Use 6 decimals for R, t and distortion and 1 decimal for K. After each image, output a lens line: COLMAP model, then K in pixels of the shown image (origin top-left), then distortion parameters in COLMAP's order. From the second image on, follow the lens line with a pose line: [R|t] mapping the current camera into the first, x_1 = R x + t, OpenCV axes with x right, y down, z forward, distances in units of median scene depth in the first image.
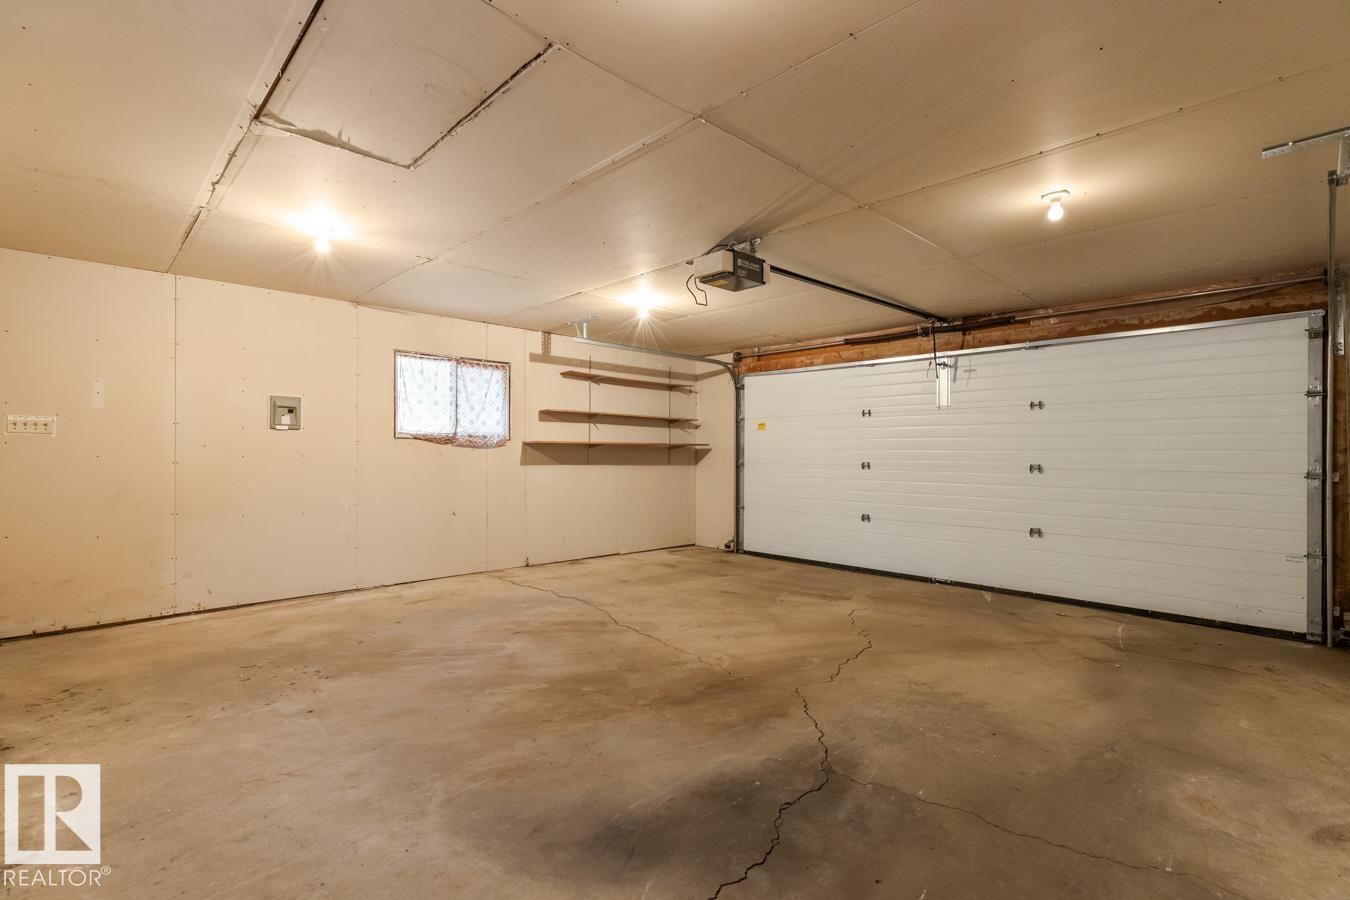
lens RADIAL K [[629.6, 0, 670.9], [0, 629.6, 462.5], [0, 0, 1]] dist [0.011331, 0.000668]
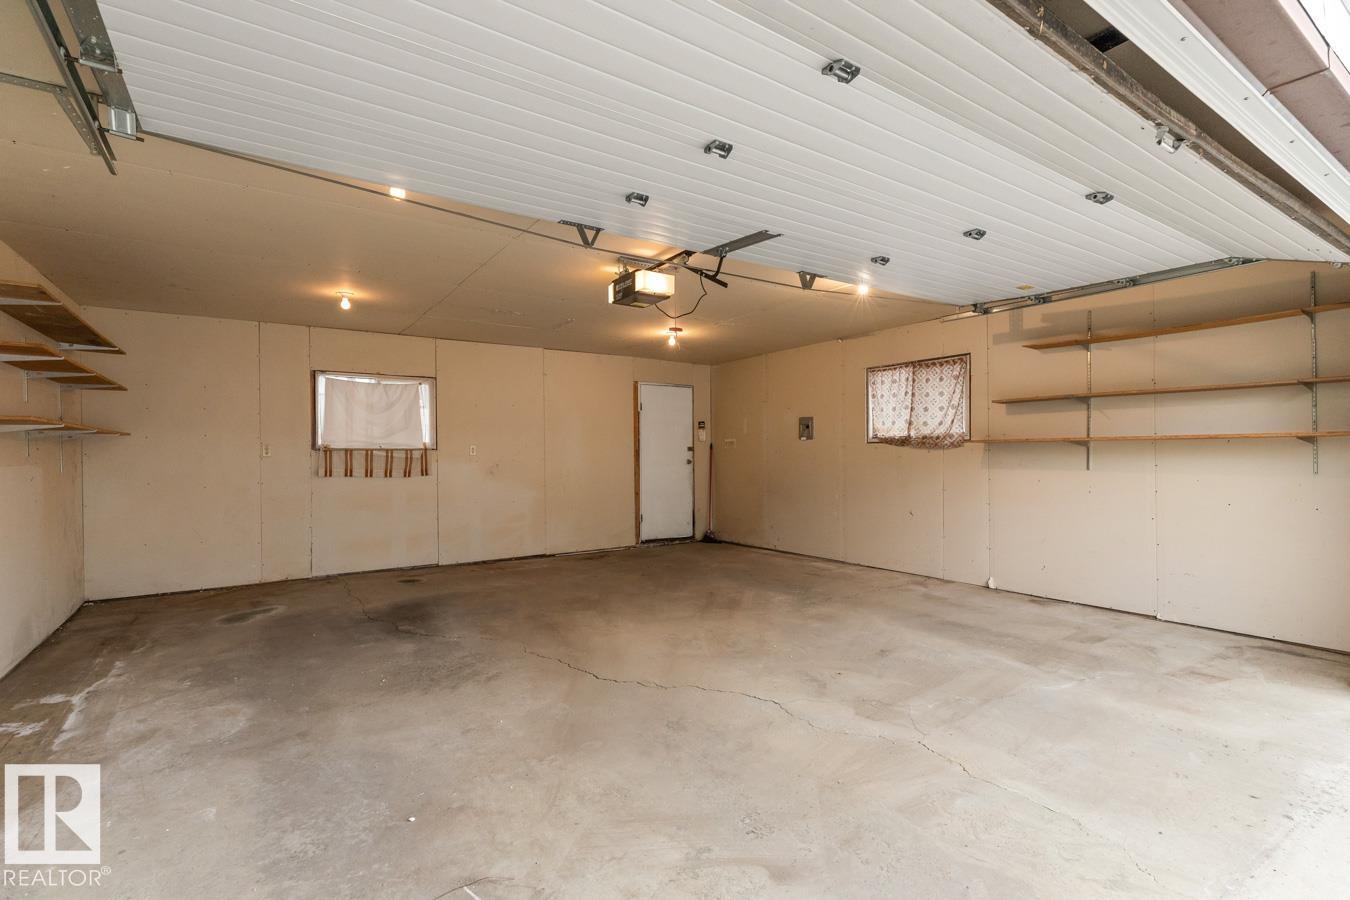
lens RADIAL K [[622.8, 0, 682.3], [0, 622.8, 461.6], [0, 0, 1]] dist [0.001671, 0.000221]
pose [[-0.156995, 0.008110, -0.987566, 1.070042], [-0.003563, 0.999955, 0.008778, -0.016168], [0.987593, 0.004897, -0.156959, 1.158855]]
